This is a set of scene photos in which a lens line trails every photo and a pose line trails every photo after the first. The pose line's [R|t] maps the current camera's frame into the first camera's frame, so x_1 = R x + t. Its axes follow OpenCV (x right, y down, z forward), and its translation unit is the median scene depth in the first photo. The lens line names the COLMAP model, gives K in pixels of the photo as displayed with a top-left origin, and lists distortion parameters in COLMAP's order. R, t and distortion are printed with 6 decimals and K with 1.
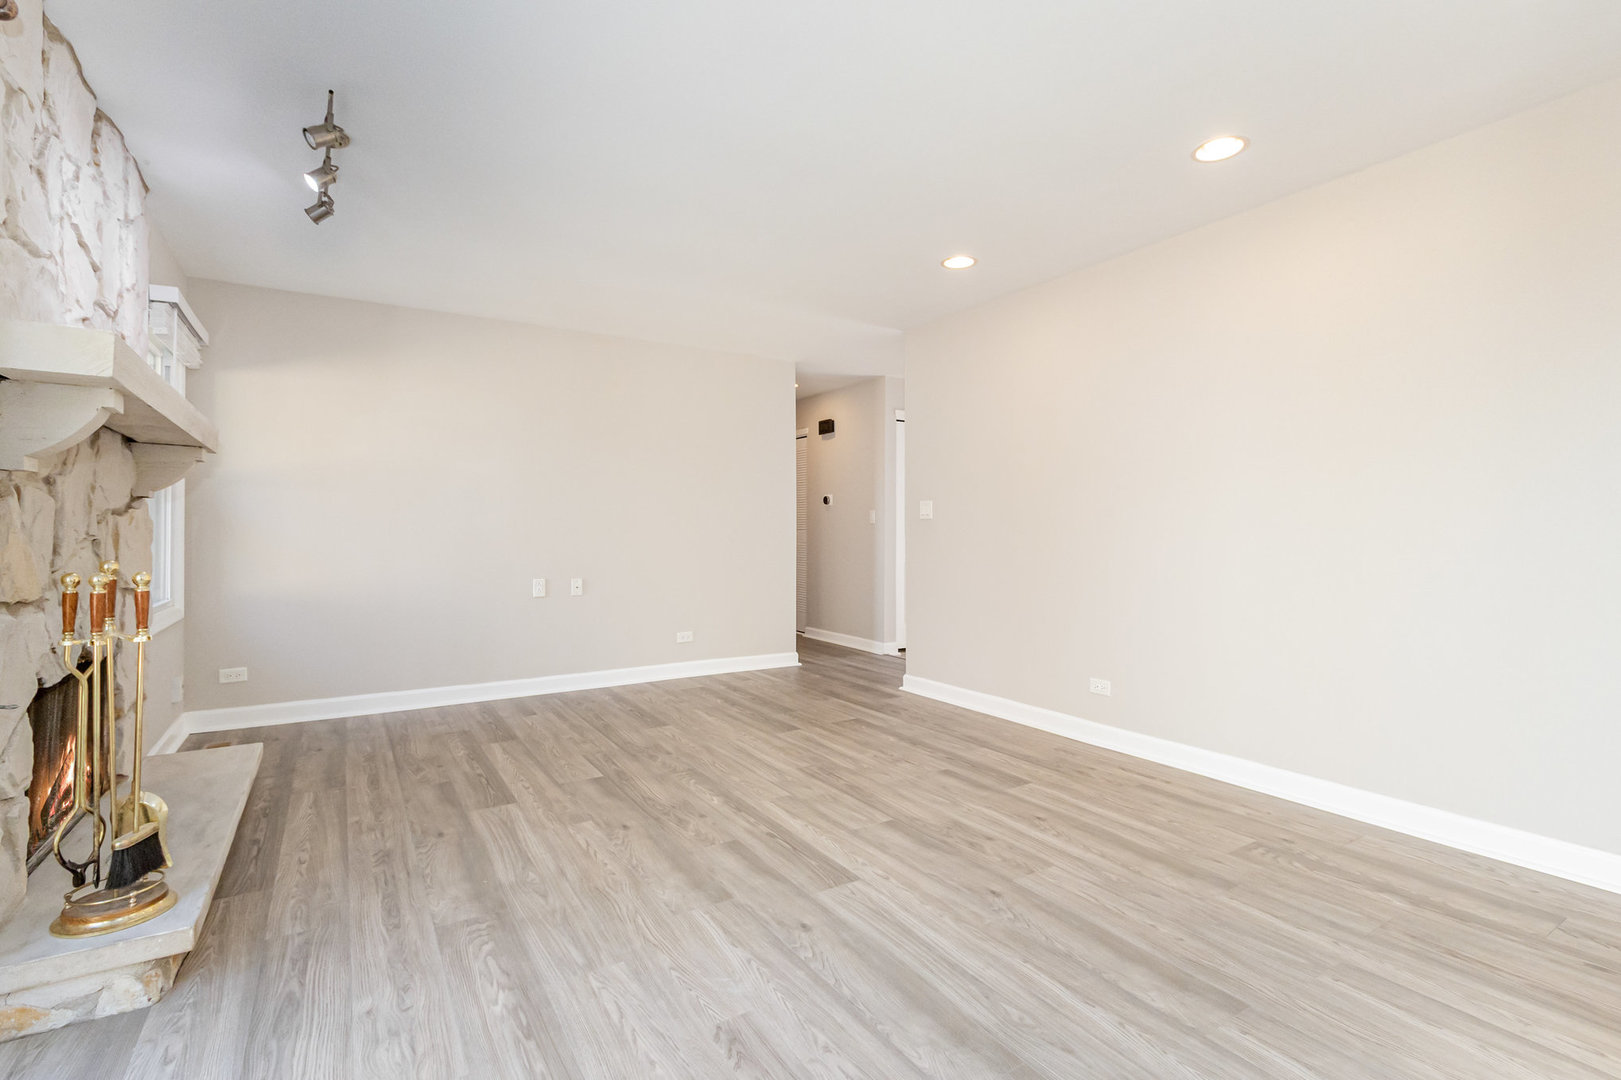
lens RADIAL K [[743.6, 0, 815.8], [0, 743.6, 533.4], [0, 0, 1]] dist [0.001086, 0.000097]
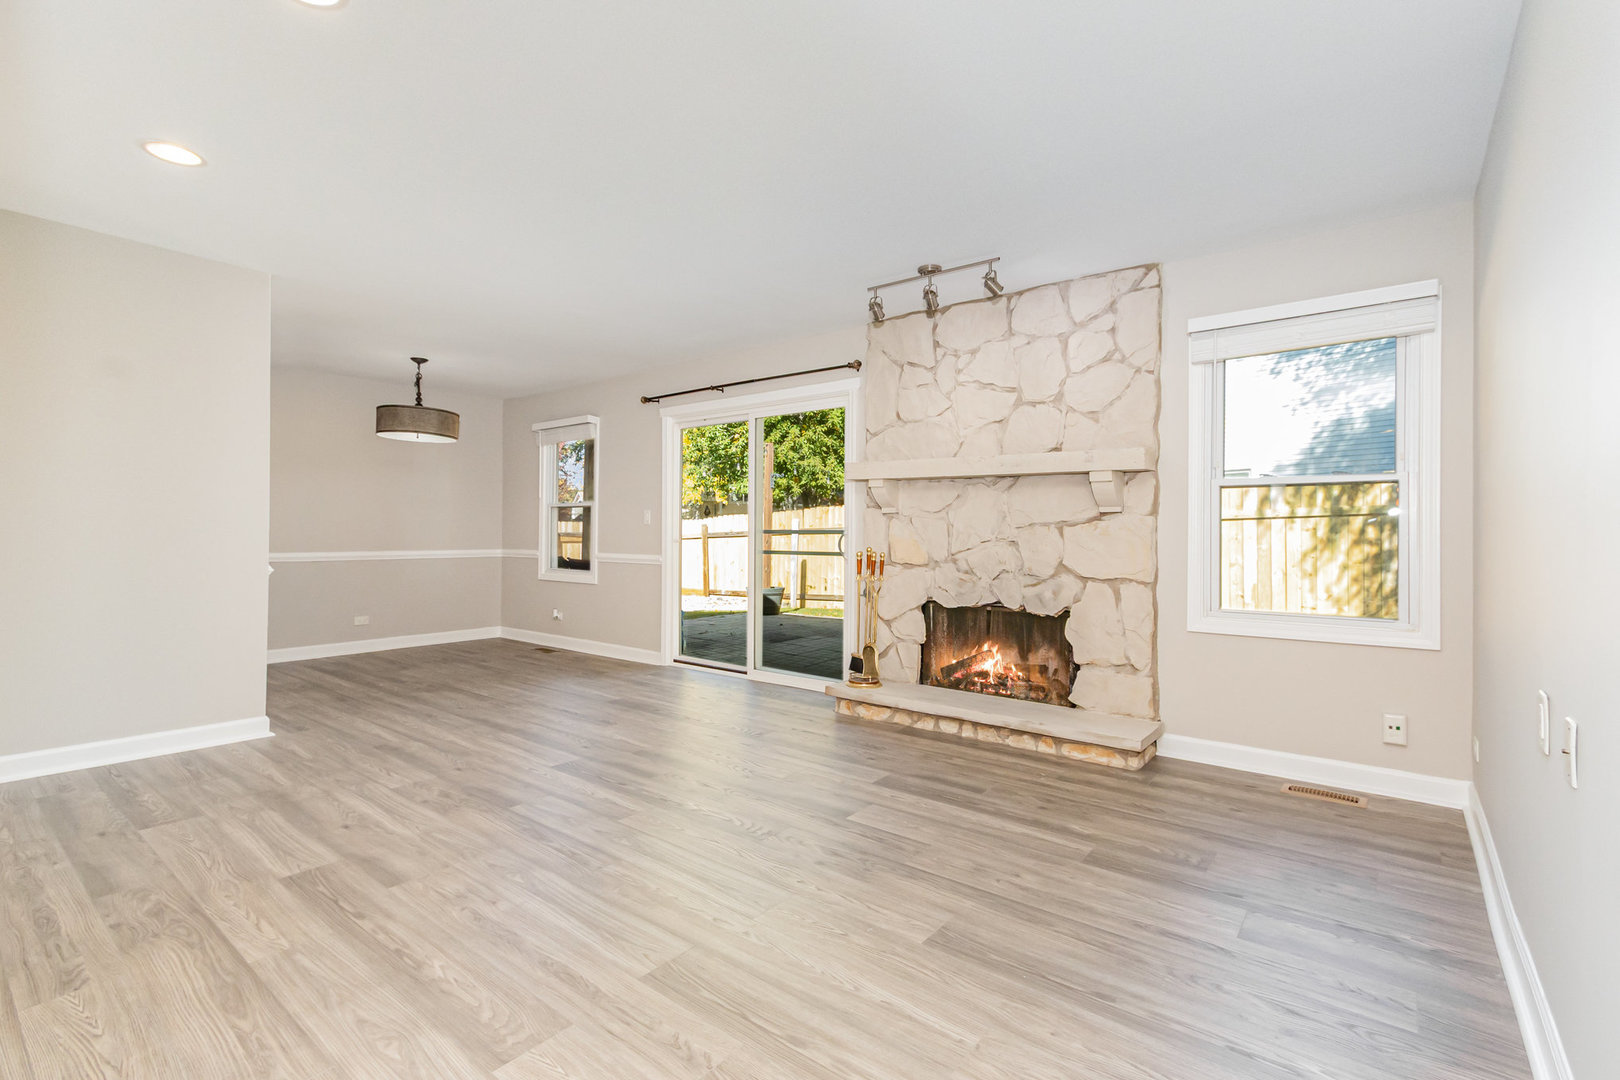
lens RADIAL K [[743.1, 0, 799.3], [0, 743.1, 532.3], [0, 0, 1]] dist [0.001086, 0.000097]
pose [[-0.949636, -0.006843, -0.313280, 0.046241], [-0.007117, 0.999975, -0.000269, -0.006791], [0.313274, 0.001975, -0.949661, 2.157678]]
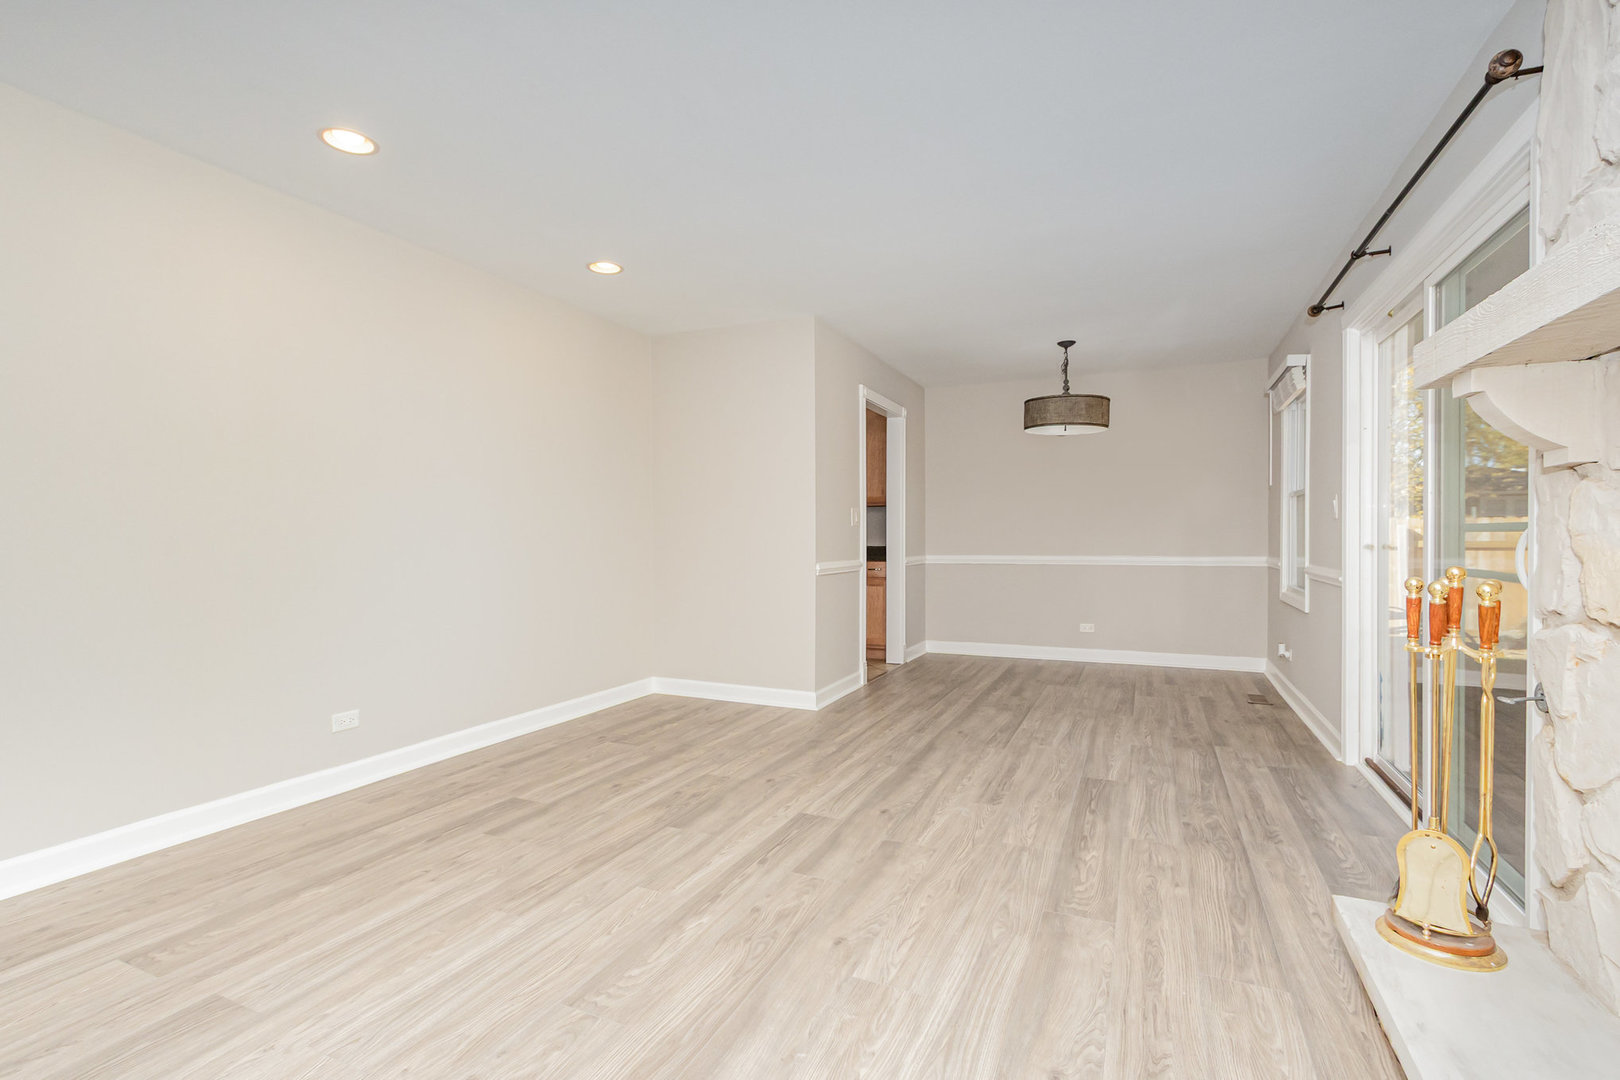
lens RADIAL K [[743.1, 0, 802.7], [0, 743.1, 541.0], [0, 0, 1]] dist [0.001086, 0.000097]
pose [[-0.535883, -0.004720, 0.844279, -0.838779], [0.004221, 0.999957, 0.008269, -0.002789], [-0.844281, 0.007995, -0.535840, 1.399471]]
